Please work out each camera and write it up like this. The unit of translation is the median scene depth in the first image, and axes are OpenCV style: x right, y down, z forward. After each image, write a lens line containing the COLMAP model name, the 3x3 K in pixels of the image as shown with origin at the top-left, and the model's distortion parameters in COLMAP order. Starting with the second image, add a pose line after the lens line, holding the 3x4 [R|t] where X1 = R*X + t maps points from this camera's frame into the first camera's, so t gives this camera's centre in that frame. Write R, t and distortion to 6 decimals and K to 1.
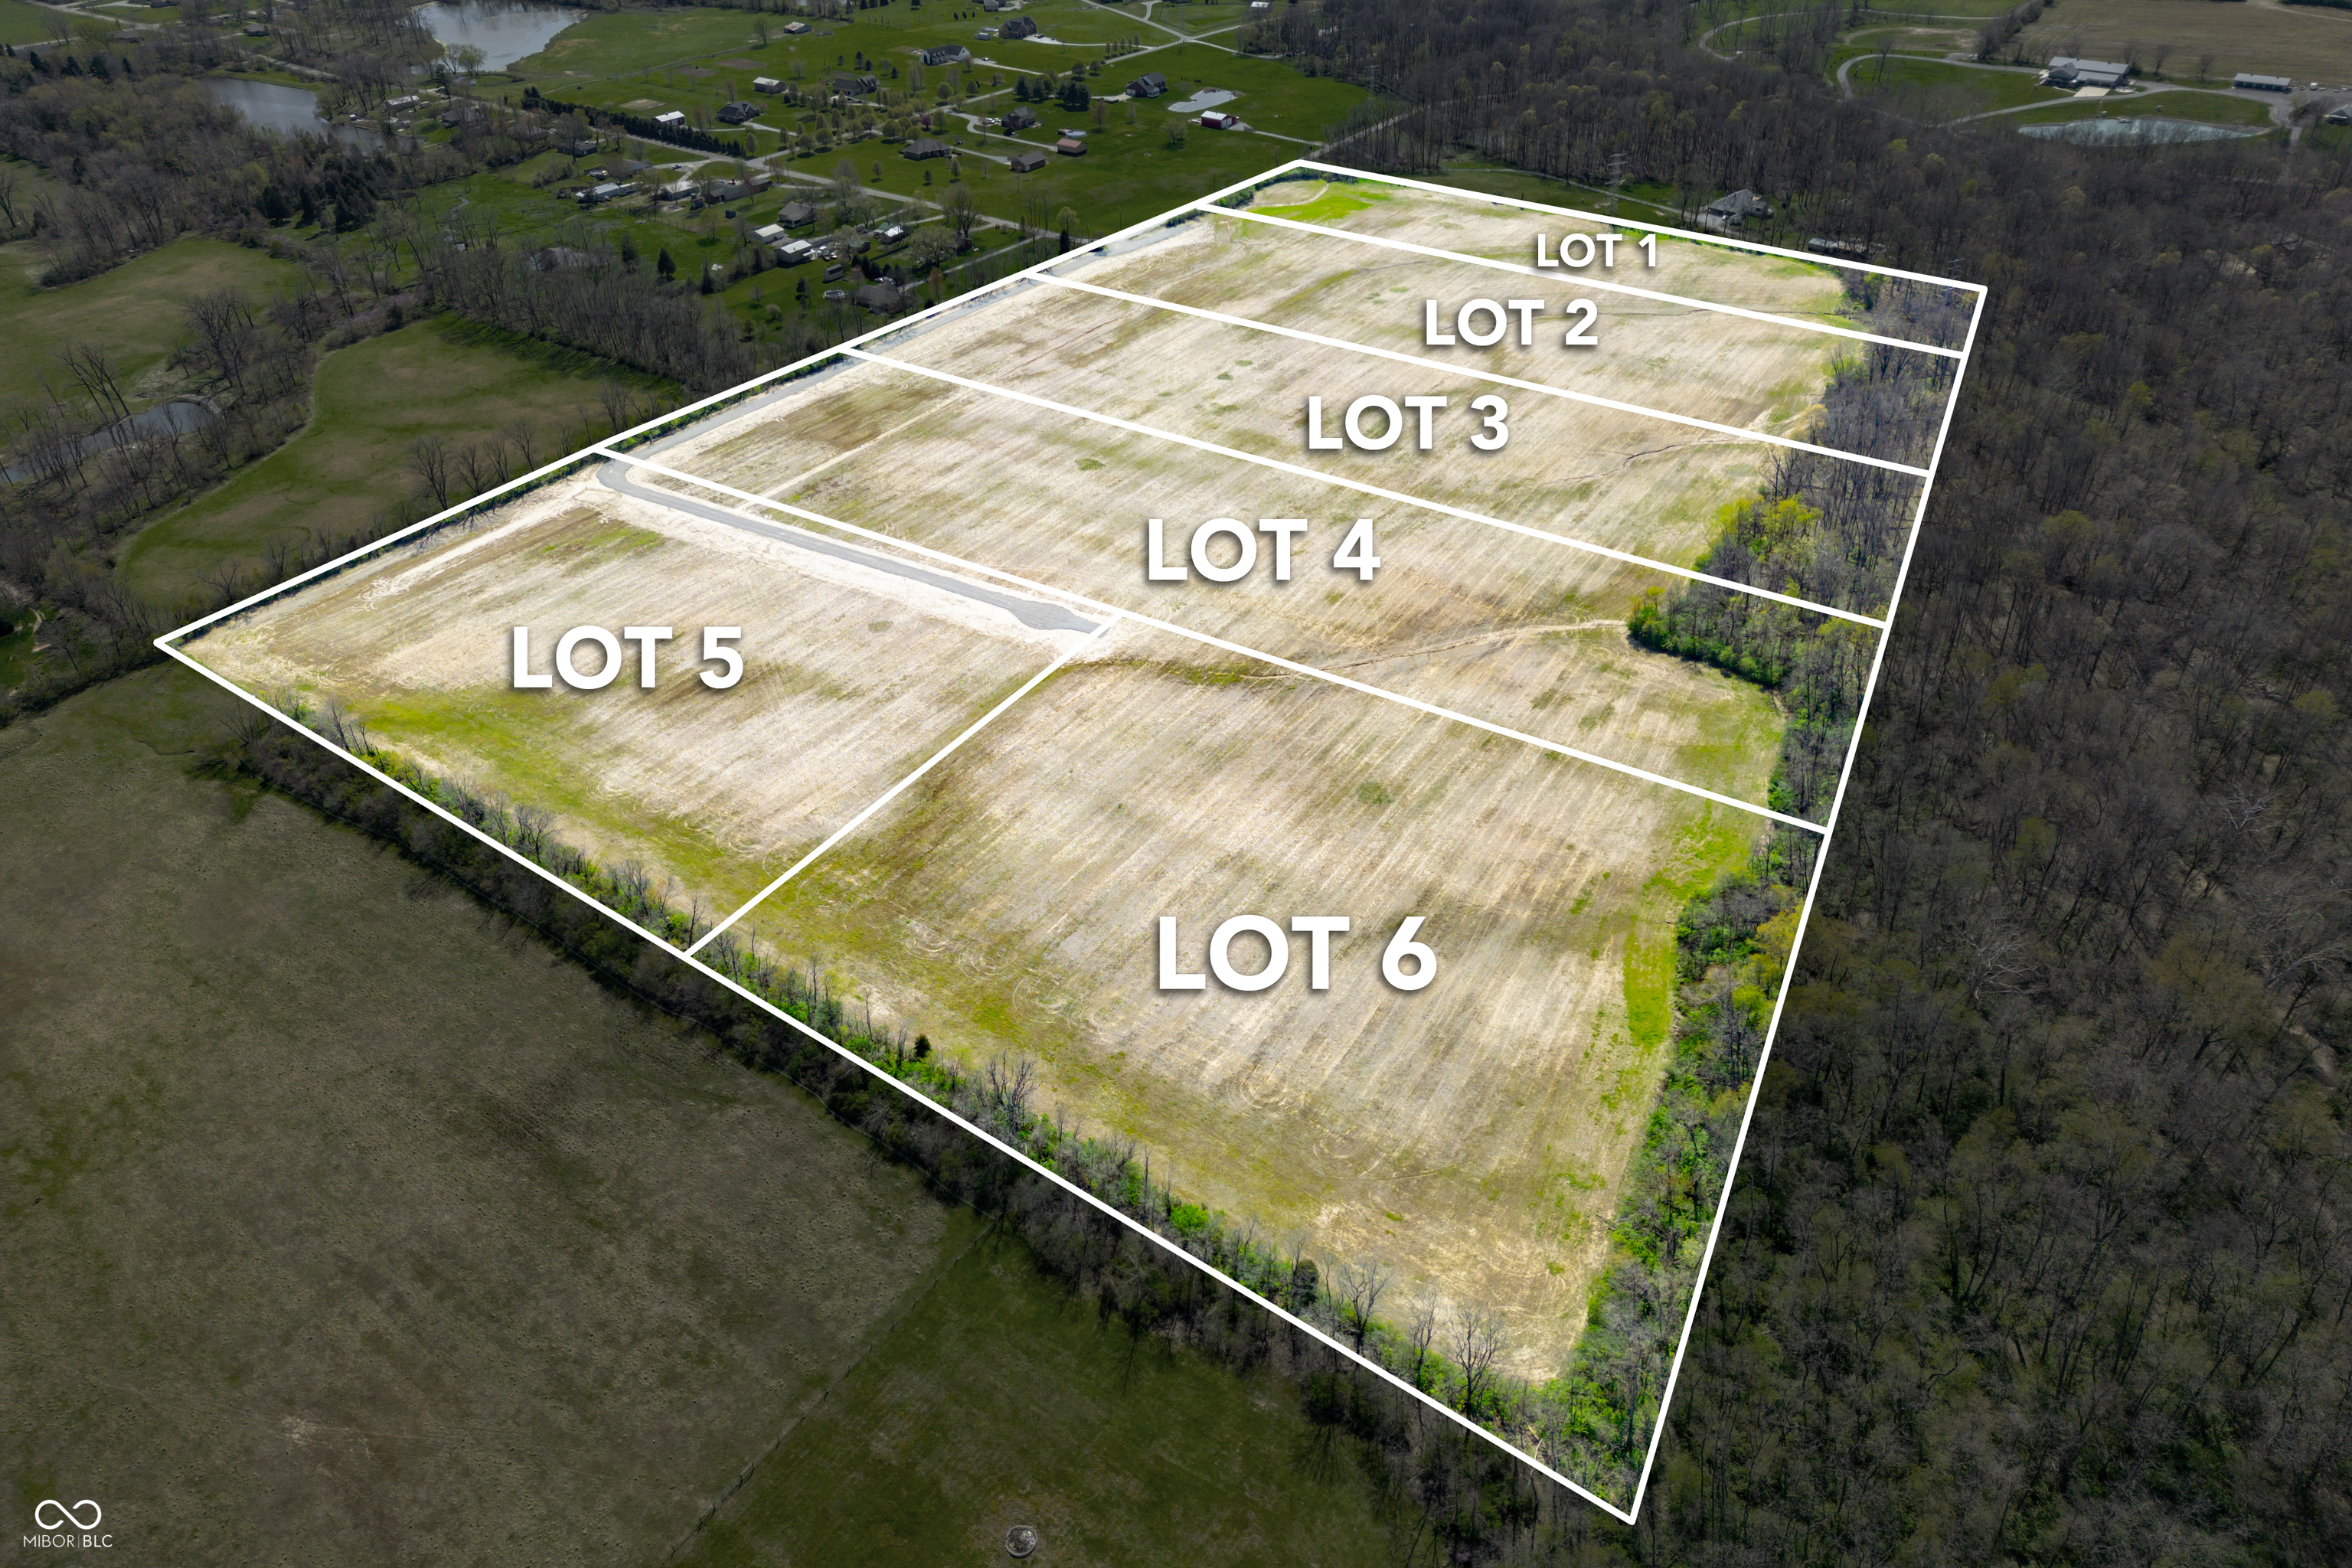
lens RADIAL K [[1644.4, 0, 1156.3], [0, 1644.4, 747.6], [0, 0, 1]] dist [0.060464, -0.073554]
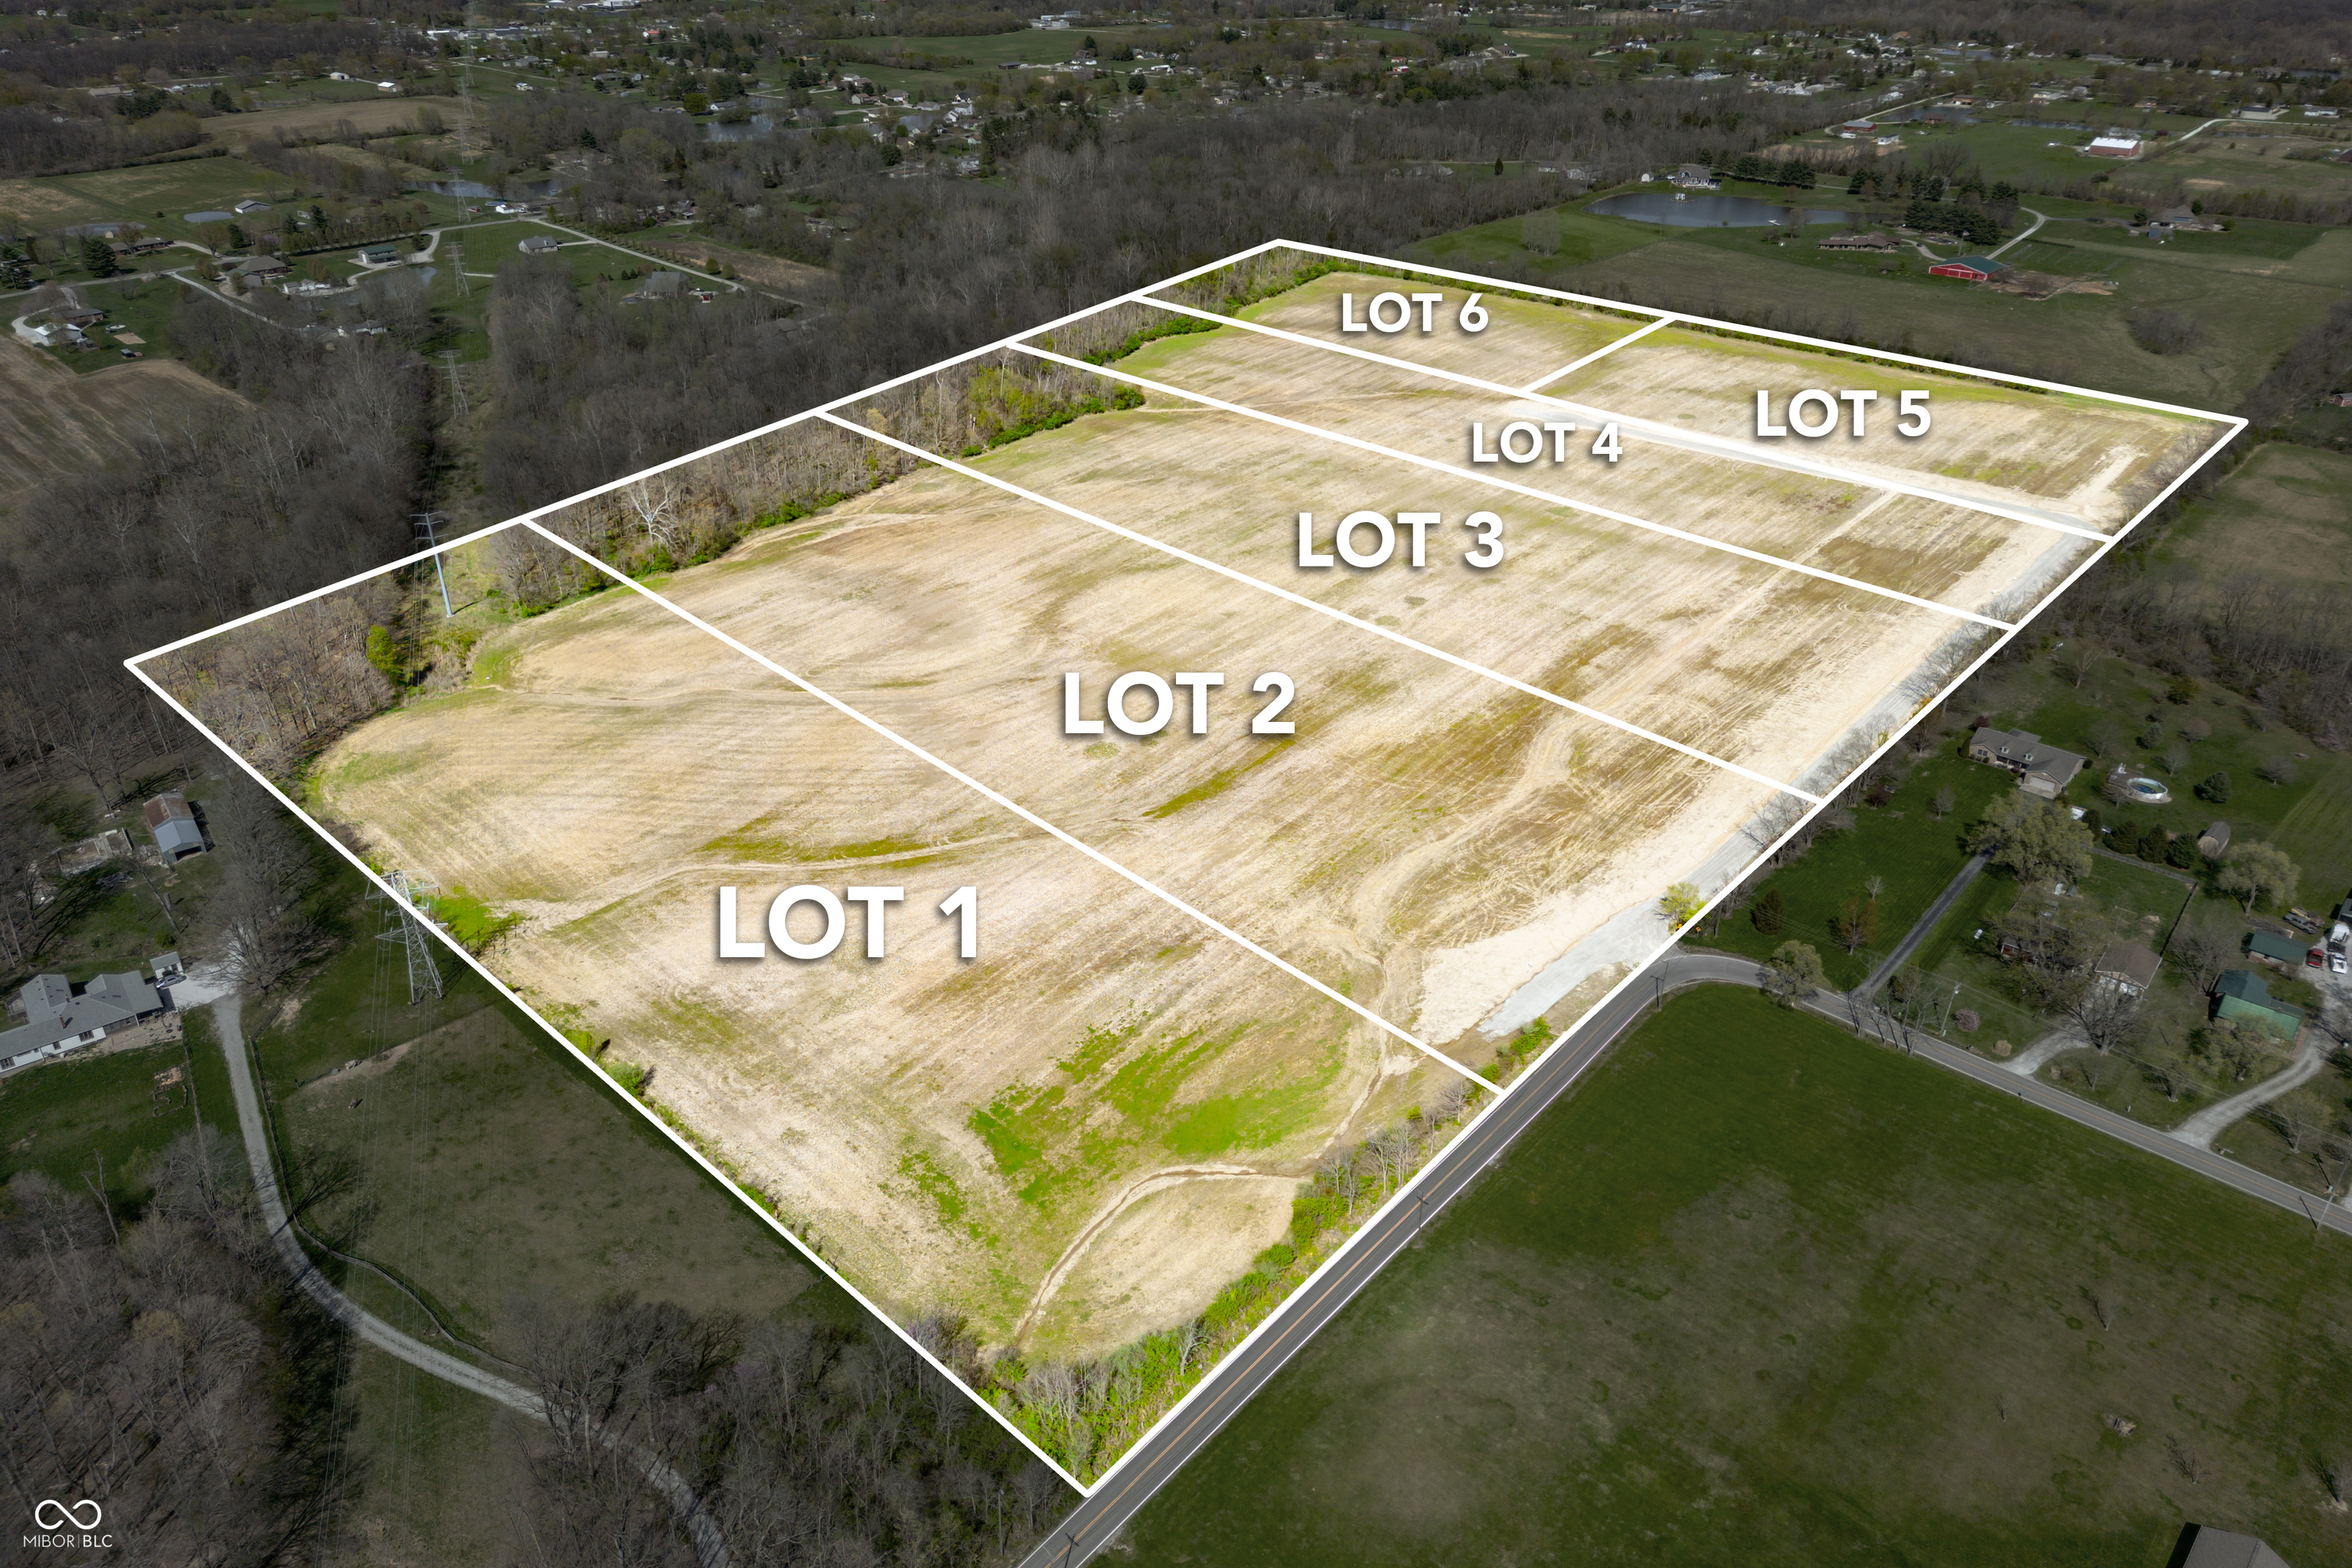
lens RADIAL K [[1641.3, 0, 1173.6], [0, 1641.3, 732.4], [0, 0, 1]] dist [0.071818, -0.071775]
pose [[-0.992950, -0.031063, 0.114389, 0.114421], [0.086842, 0.466178, 0.880418, -1.584991], [-0.080674, 0.884146, -0.460194, 2.549302]]
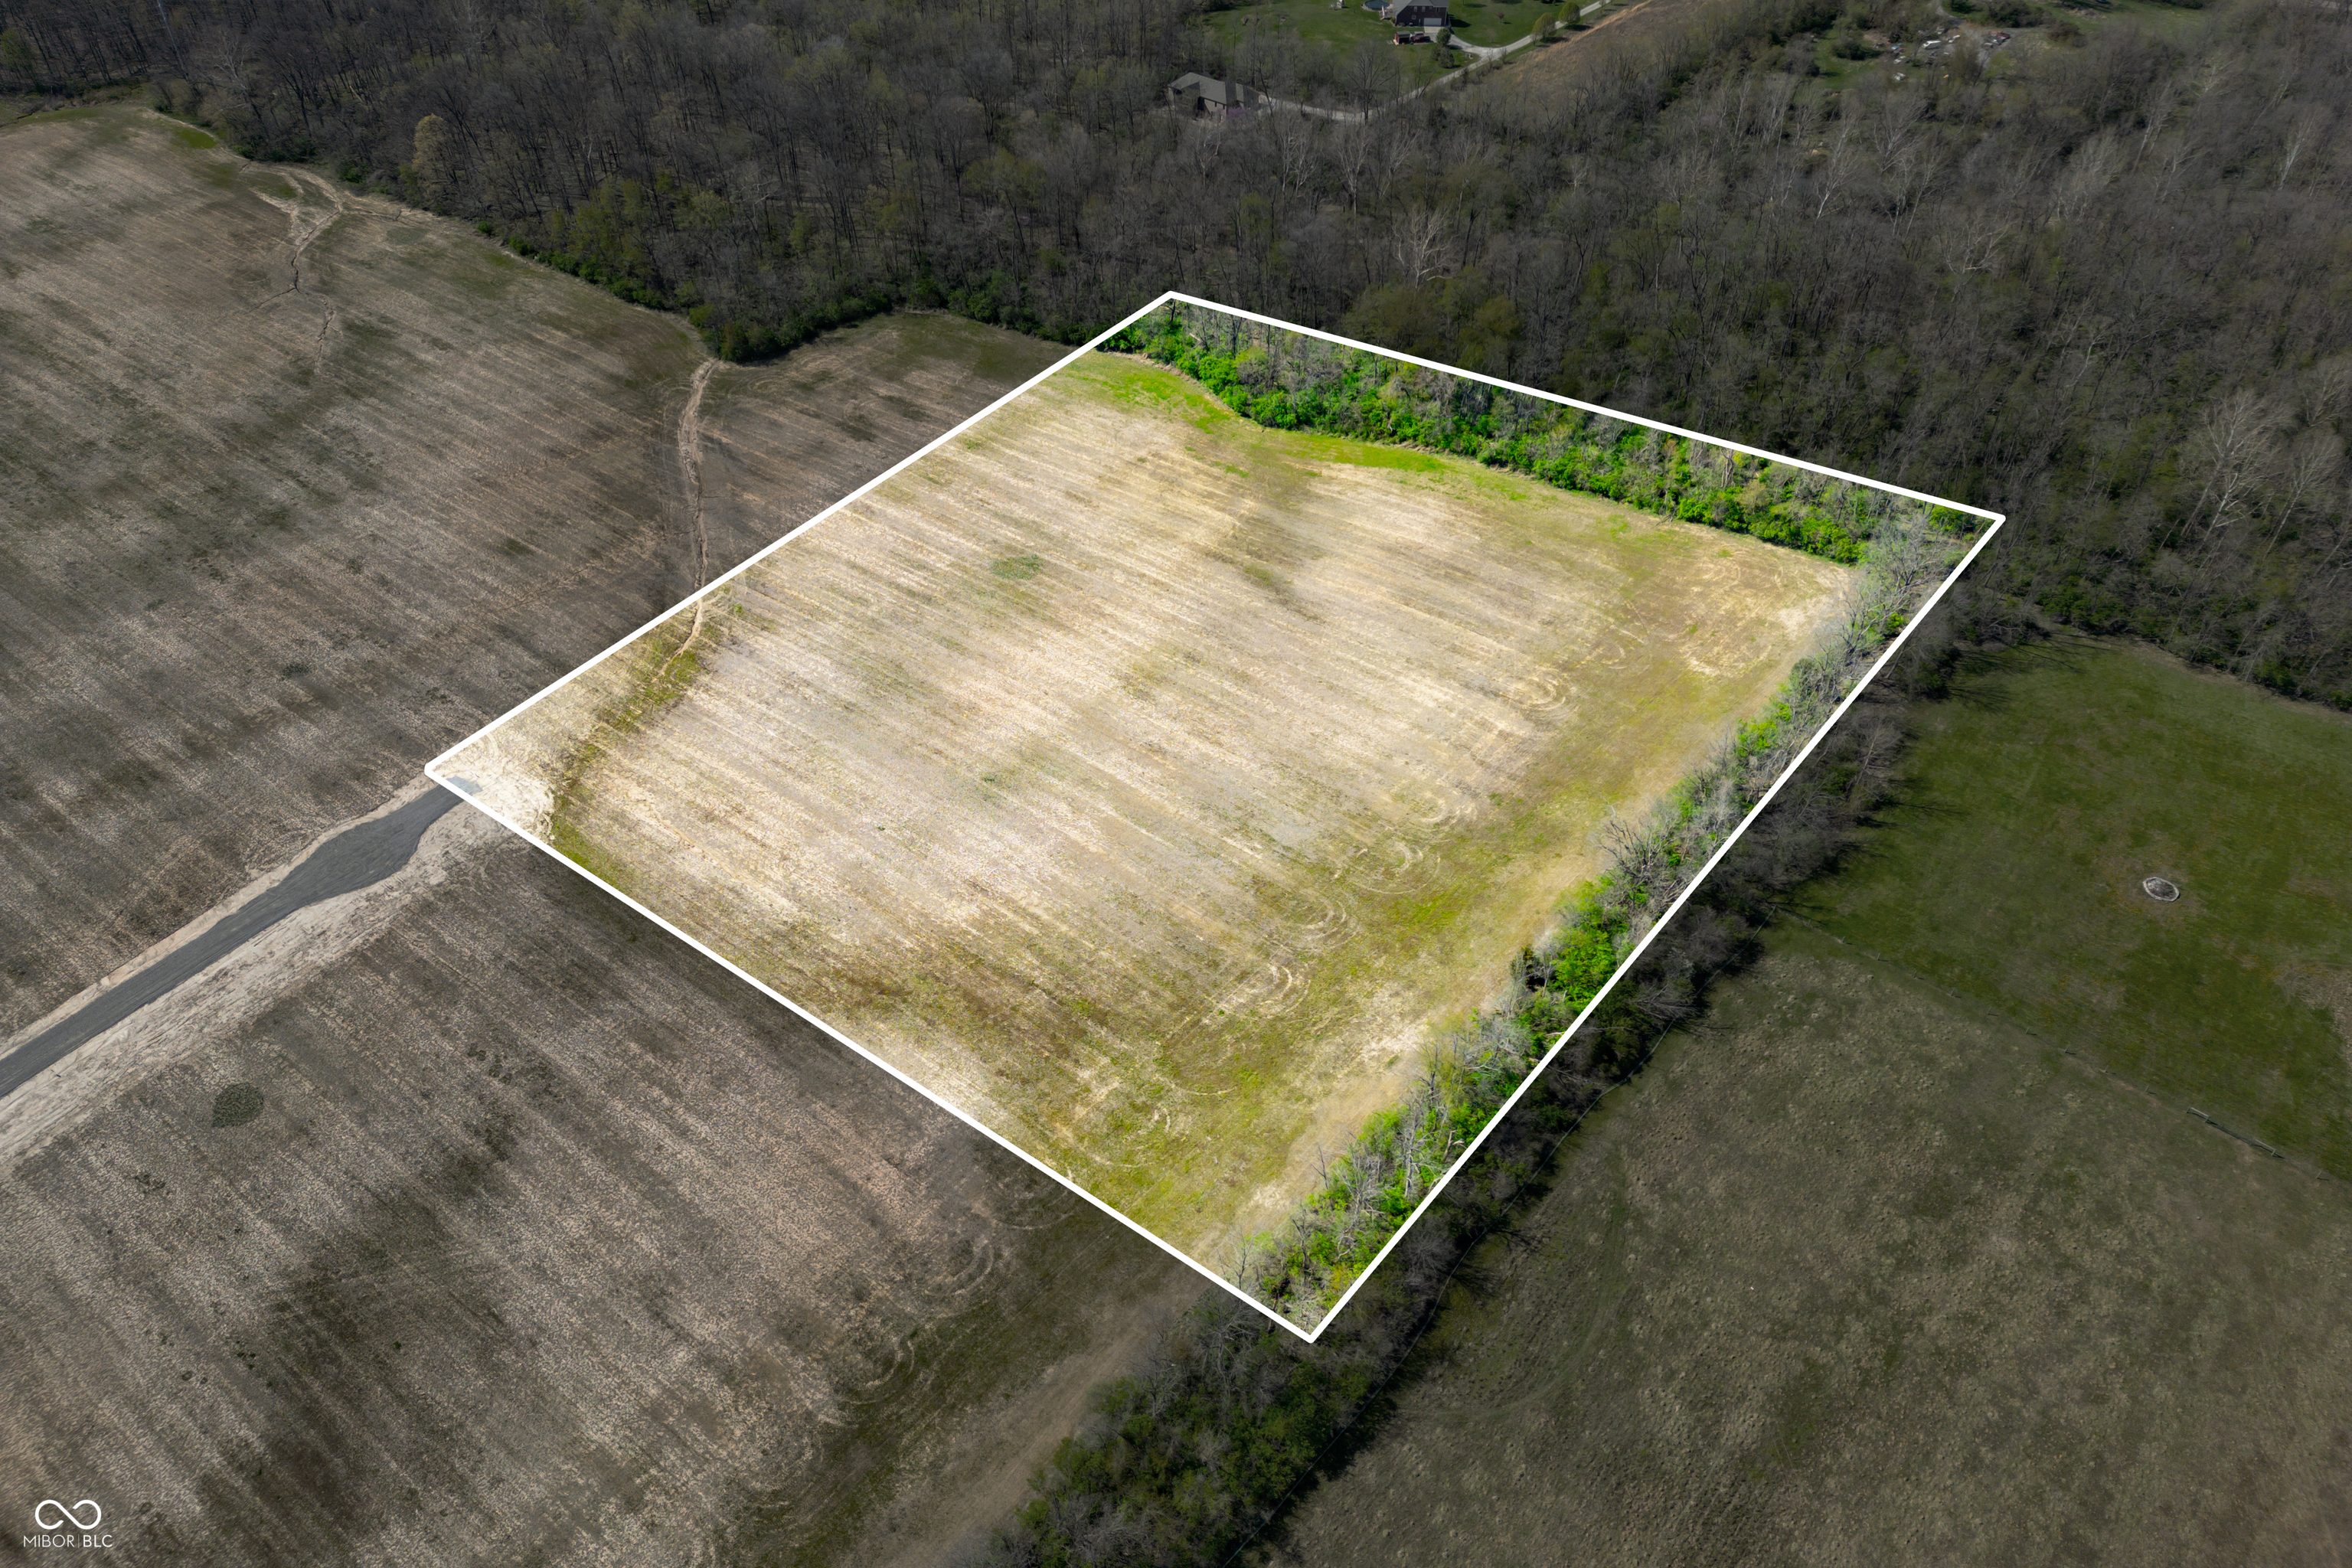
lens RADIAL K [[1641.3, 0, 1173.6], [0, 1641.3, 732.4], [0, 0, 1]] dist [0.071818, -0.071775]
pose [[0.071586, -0.635267, 0.768968, -0.612024], [0.561800, 0.662705, 0.495180, -0.315088], [-0.824170, 0.396558, 0.404333, 0.747755]]
